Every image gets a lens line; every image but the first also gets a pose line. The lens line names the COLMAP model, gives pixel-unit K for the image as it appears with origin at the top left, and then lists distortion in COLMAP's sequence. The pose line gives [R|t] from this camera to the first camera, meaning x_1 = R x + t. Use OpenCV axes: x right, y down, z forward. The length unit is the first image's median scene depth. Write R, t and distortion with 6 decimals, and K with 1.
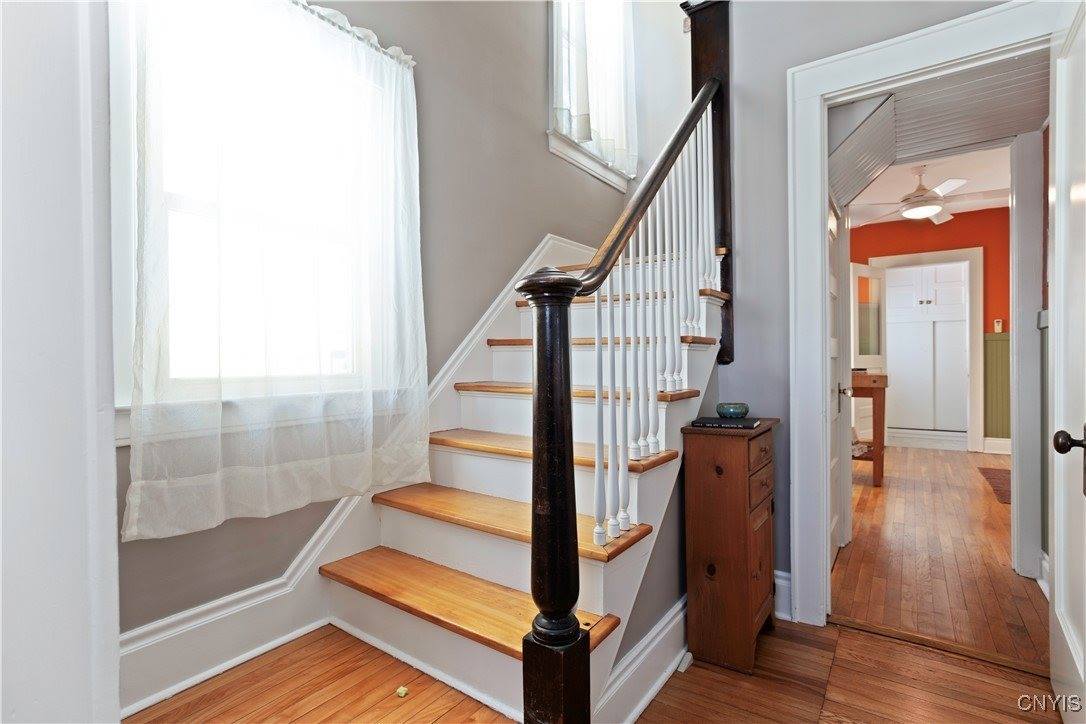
lens RADIAL K [[524.4, 0, 532.6], [0, 524.4, 355.8], [0, 0, 1]] dist [-0.025367, 0.002950]
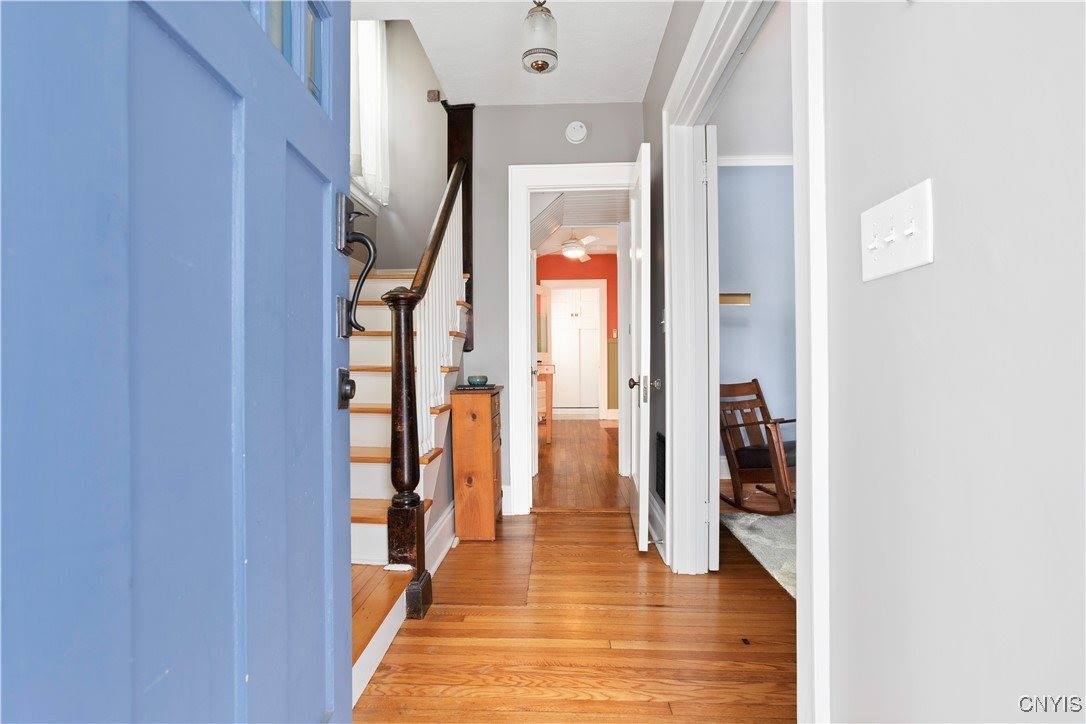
lens RADIAL K [[524.4, 0, 542.1], [0, 524.4, 360.7], [0, 0, 1]] dist [-0.025367, 0.002950]
pose [[0.830285, -0.006641, 0.557300, -0.305811], [0.005084, 0.999978, 0.004341, 0.038052], [-0.557317, -0.000771, 0.830300, -0.375839]]
